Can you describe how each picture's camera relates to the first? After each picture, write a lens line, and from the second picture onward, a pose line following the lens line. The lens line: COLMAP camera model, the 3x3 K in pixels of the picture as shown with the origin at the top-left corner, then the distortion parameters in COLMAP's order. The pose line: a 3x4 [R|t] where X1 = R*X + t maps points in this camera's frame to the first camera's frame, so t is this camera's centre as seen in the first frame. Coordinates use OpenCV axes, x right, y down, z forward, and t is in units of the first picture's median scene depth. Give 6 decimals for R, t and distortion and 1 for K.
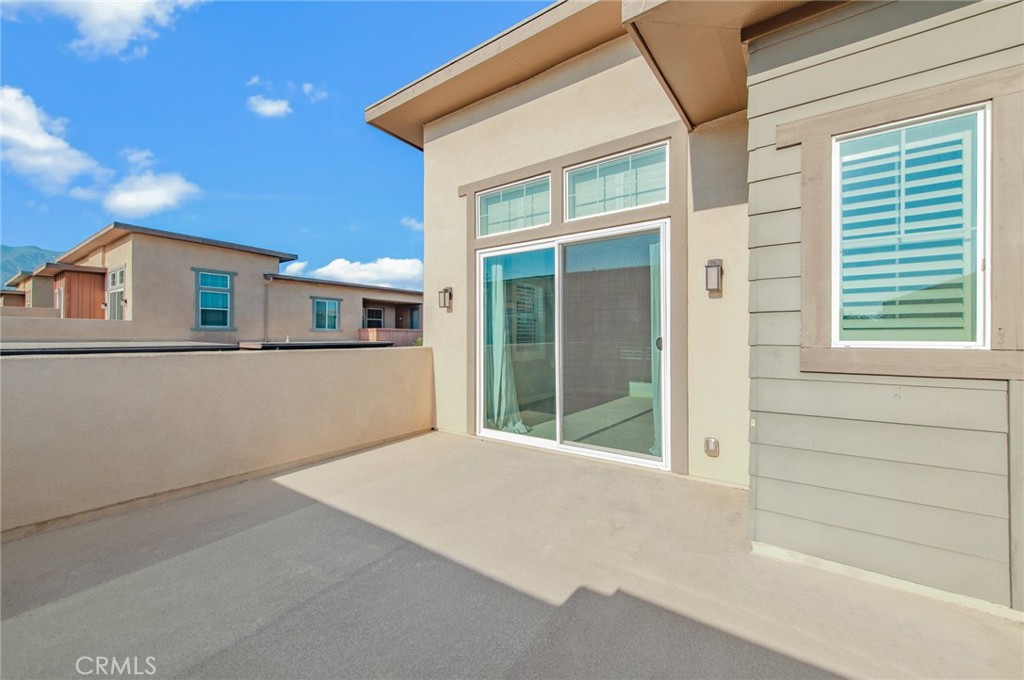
lens RADIAL K [[400.7, 0, 513.1], [0, 400.7, 337.5], [0, 0, 1]] dist [0.014445, -0.003782]
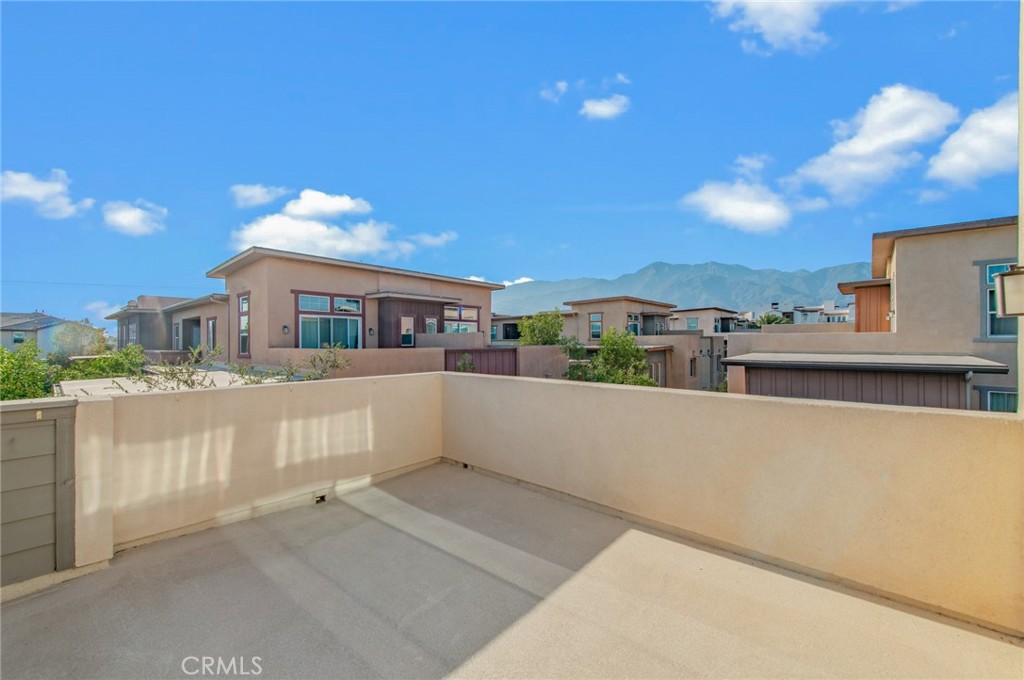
lens RADIAL K [[400.7, 0, 512.8], [0, 400.7, 341.9], [0, 0, 1]] dist [0.014445, -0.003782]
pose [[-0.114215, -0.005220, -0.993442, 0.085440], [0.002996, 0.999980, -0.005599, -0.017224], [0.993452, -0.003616, -0.114197, 0.214094]]
